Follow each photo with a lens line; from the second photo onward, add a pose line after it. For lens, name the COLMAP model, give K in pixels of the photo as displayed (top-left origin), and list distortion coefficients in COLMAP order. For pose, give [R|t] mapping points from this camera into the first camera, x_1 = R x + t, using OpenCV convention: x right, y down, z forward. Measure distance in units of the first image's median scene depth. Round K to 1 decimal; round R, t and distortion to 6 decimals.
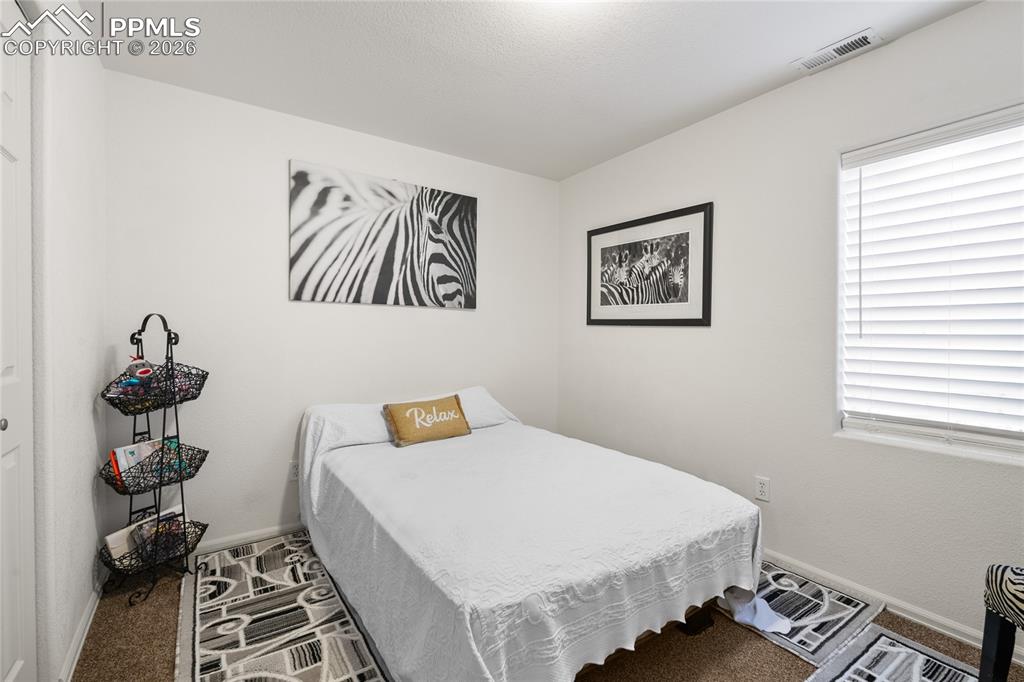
lens RADIAL K [[451.9, 0, 514.0], [0, 451.9, 333.4], [0, 0, 1]] dist [0.012379, -0.001615]
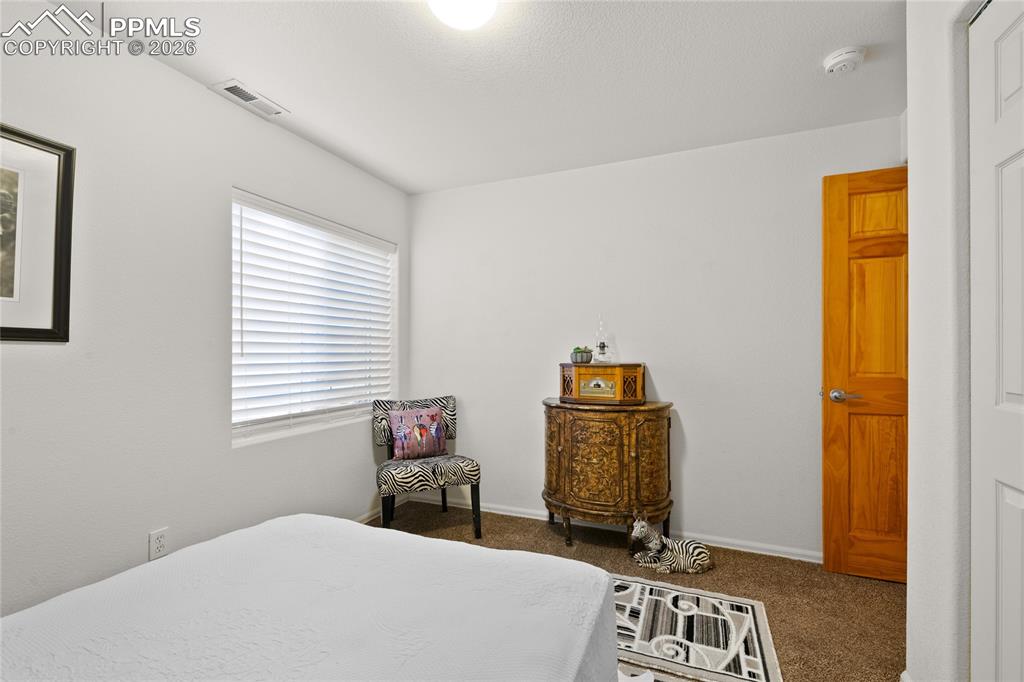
lens RADIAL K [[451.9, 0, 514.1], [0, 451.9, 349.2], [0, 0, 1]] dist [0.012379, -0.001615]
pose [[-0.557189, -0.003034, 0.830380, -0.551580], [-0.006823, 0.999976, -0.000925, -0.011894], [-0.830358, -0.006181, -0.557197, 1.050515]]
